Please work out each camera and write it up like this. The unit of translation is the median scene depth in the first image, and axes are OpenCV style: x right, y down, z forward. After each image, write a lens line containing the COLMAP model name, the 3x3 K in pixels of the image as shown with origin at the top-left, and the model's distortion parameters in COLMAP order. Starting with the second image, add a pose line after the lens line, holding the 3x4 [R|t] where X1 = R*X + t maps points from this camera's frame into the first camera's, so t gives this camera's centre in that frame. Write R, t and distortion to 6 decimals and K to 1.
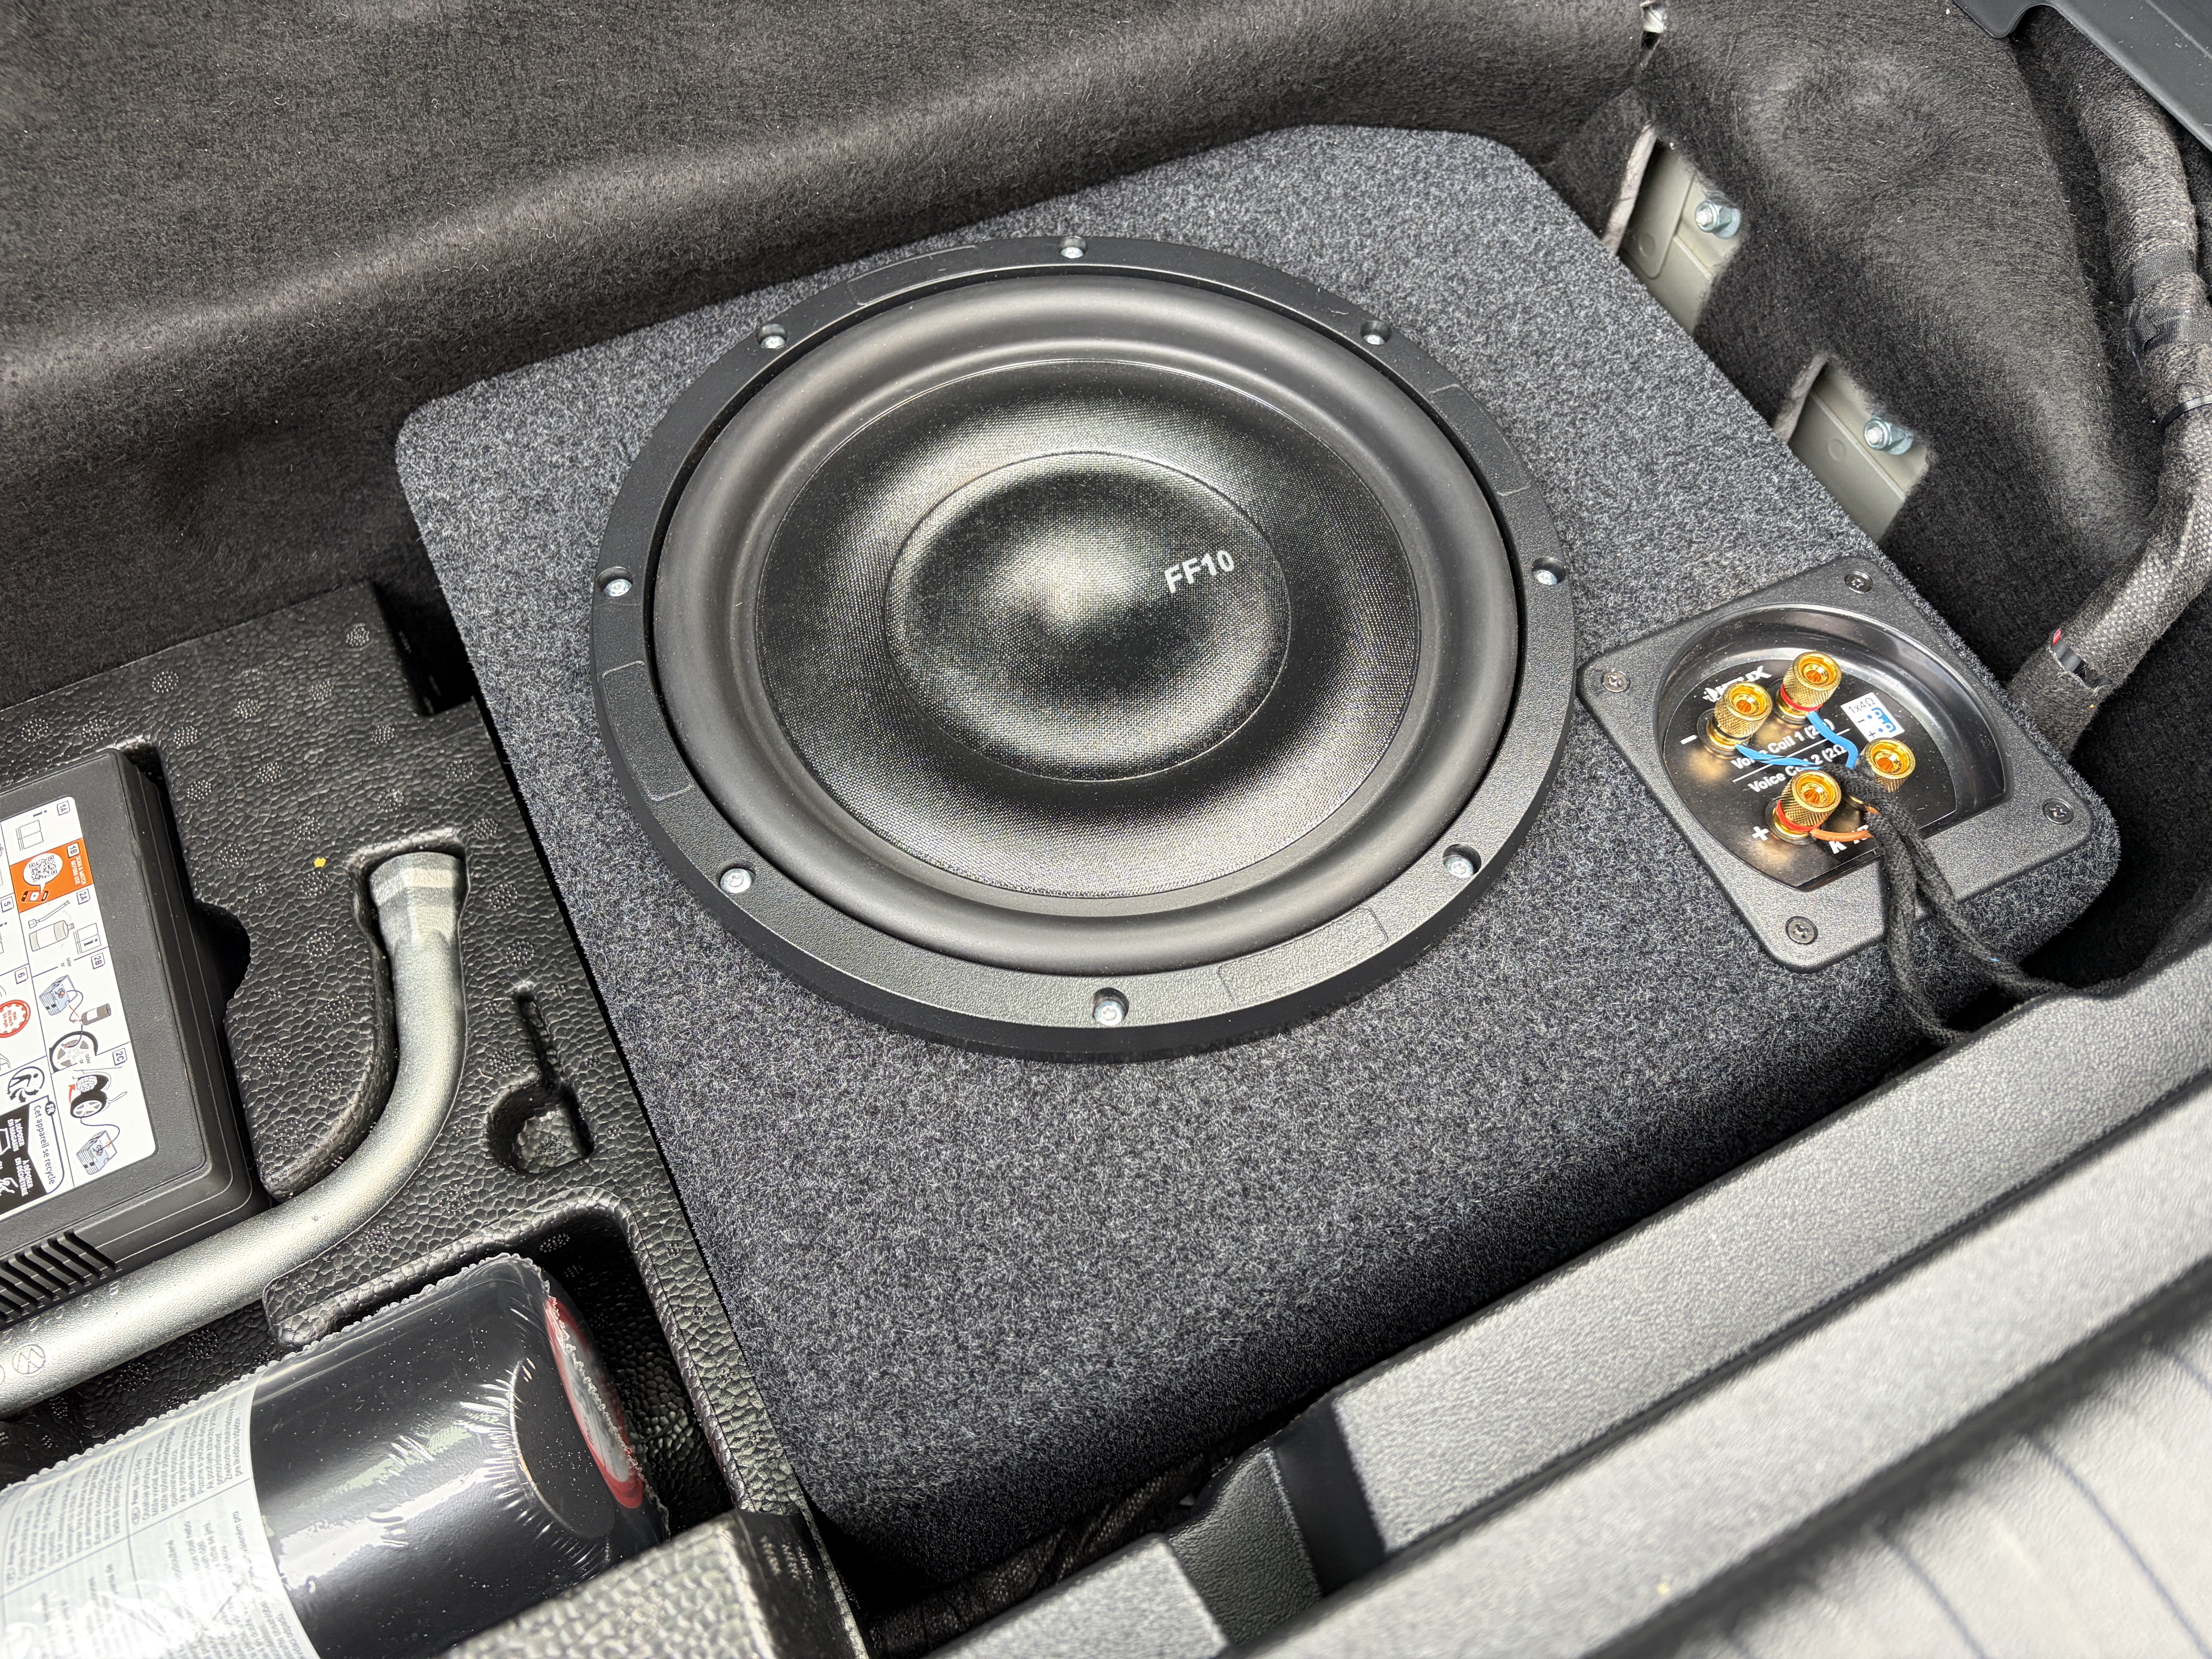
lens RADIAL K [[1674.7, 0, 1067.8], [0, 1674.7, 810.4], [0, 0, 1]] dist [0.045765, -0.045263]
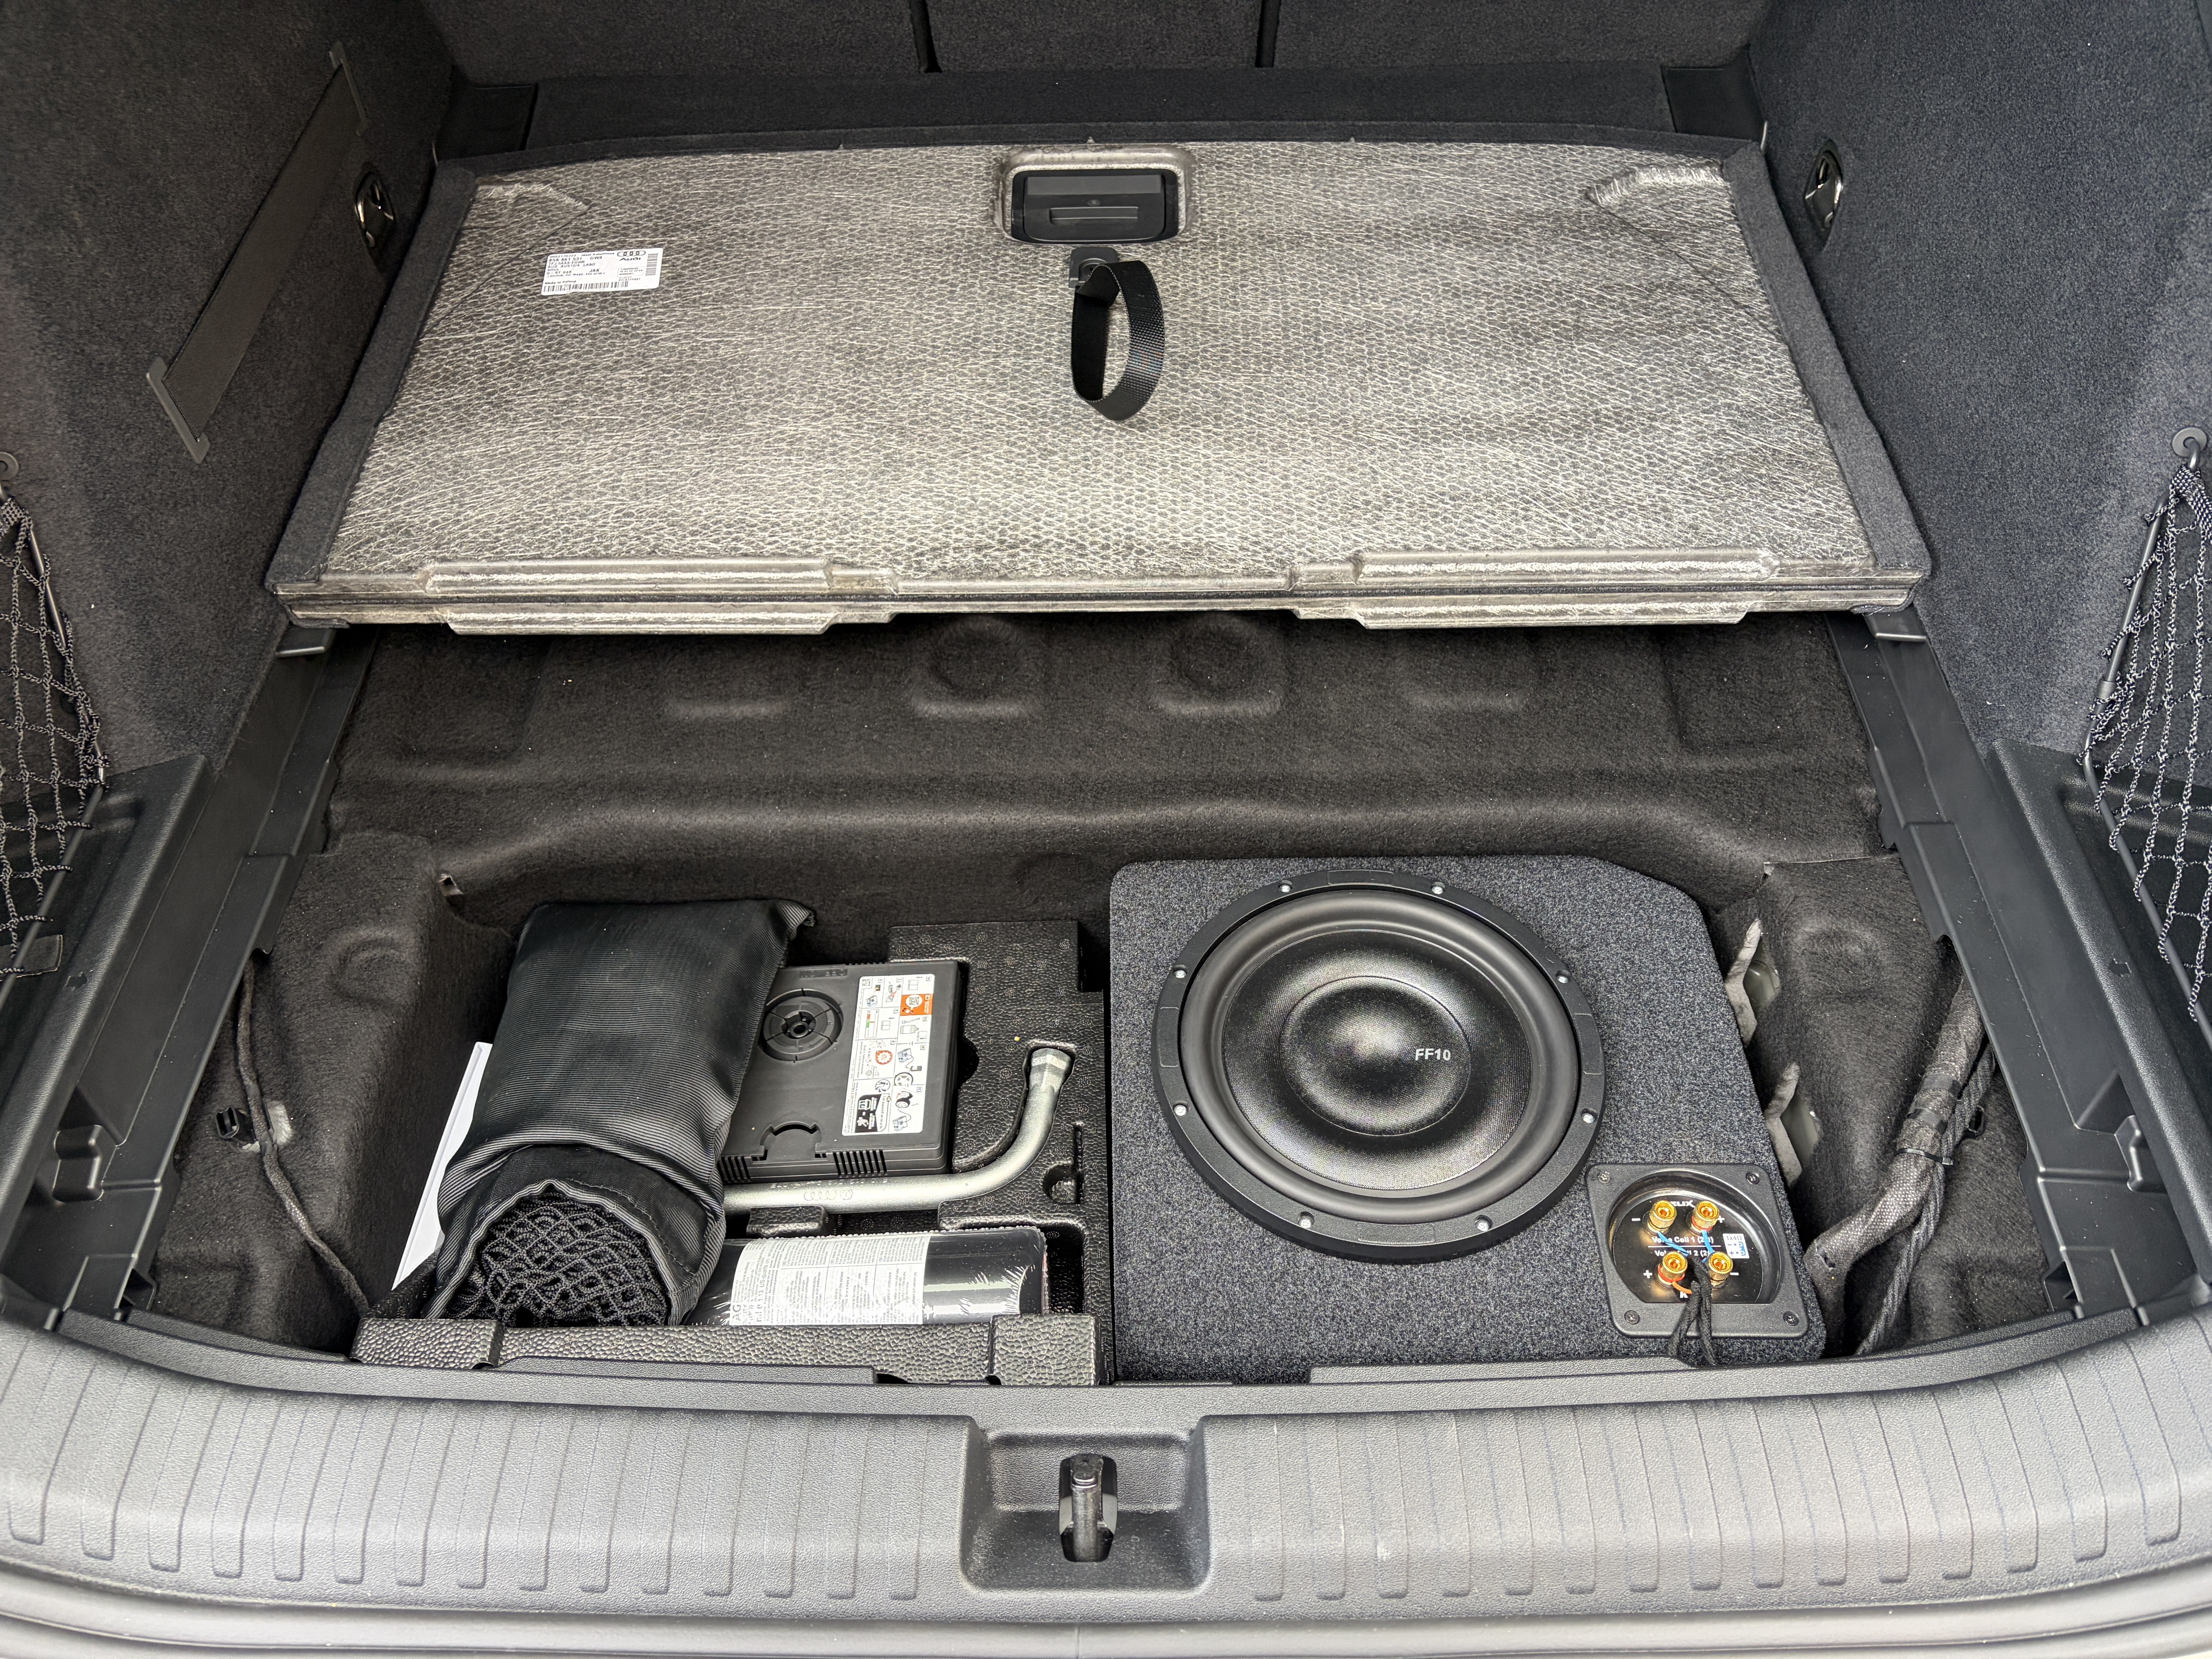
lens RADIAL K [[1674.7, 0, 1102.3], [0, 1674.7, 824.1], [0, 0, 1]] dist [0.045765, -0.045263]
pose [[0.896465, 0.308149, -0.318424, 0.295246], [-0.360066, 0.925415, -0.118147, -0.011818], [0.258268, 0.220569, 0.940557, -1.194138]]
